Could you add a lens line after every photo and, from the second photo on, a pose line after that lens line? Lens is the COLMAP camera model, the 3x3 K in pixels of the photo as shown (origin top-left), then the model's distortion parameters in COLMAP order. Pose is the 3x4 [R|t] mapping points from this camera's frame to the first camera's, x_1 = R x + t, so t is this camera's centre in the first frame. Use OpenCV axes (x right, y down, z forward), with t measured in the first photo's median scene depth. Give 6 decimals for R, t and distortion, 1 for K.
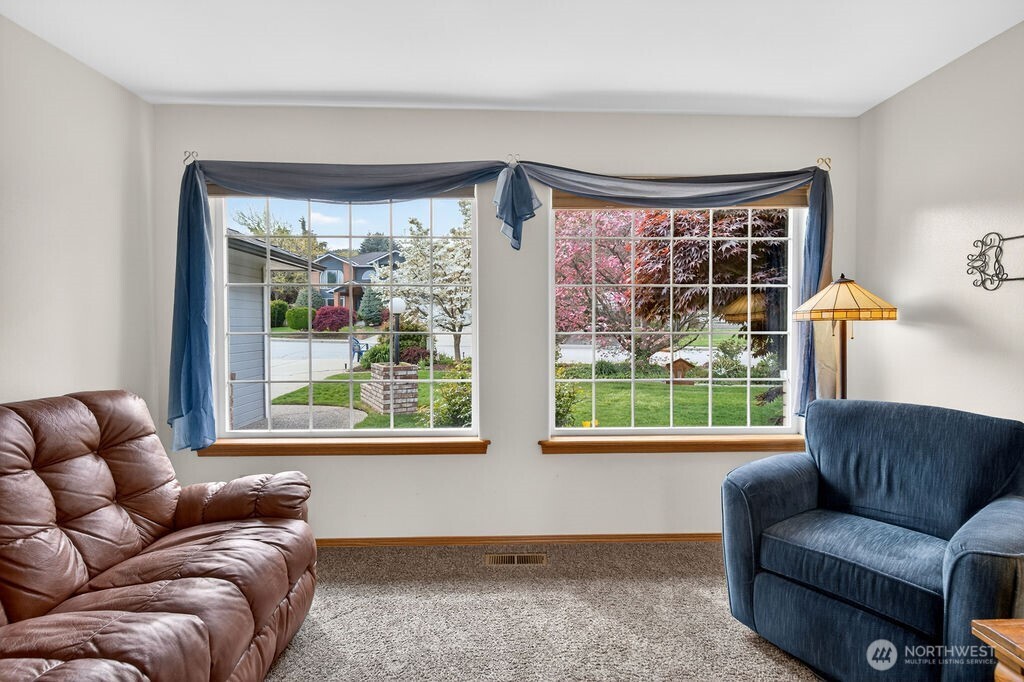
lens RADIAL K [[467.6, 0, 520.1], [0, 467.6, 334.3], [0, 0, 1]] dist [0.003320, -0.001109]
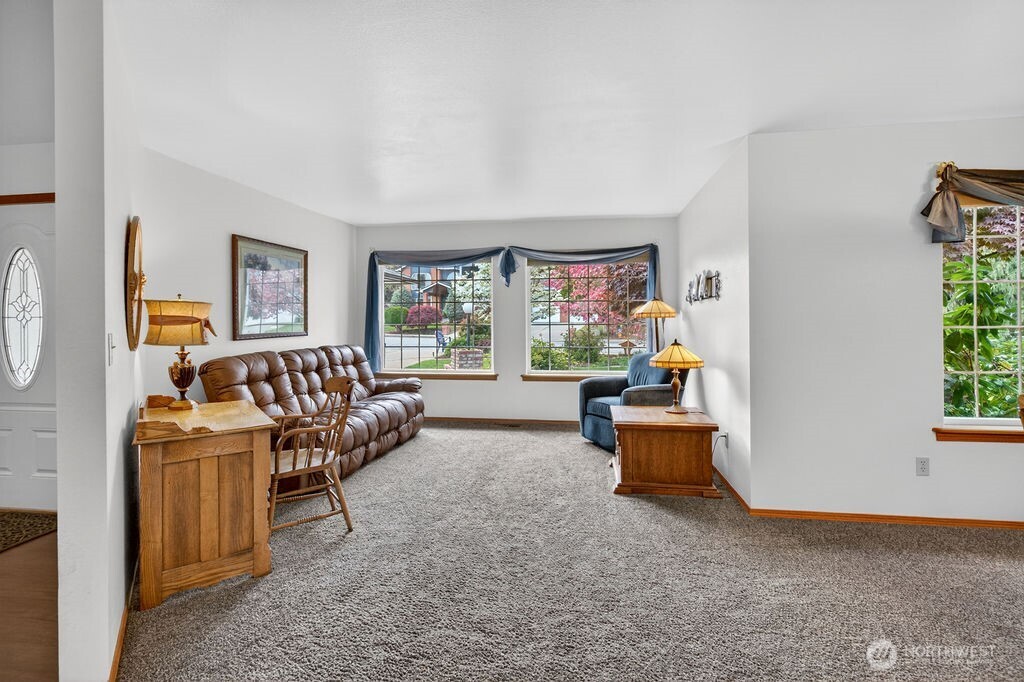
lens RADIAL K [[467.6, 0, 528.3], [0, 467.6, 317.7], [0, 0, 1]] dist [0.003320, -0.001109]
pose [[0.988011, -0.005427, -0.154288, 0.426655], [0.000993, 0.999585, -0.028802, 0.031518], [0.154380, 0.028304, 0.987606, -1.178631]]
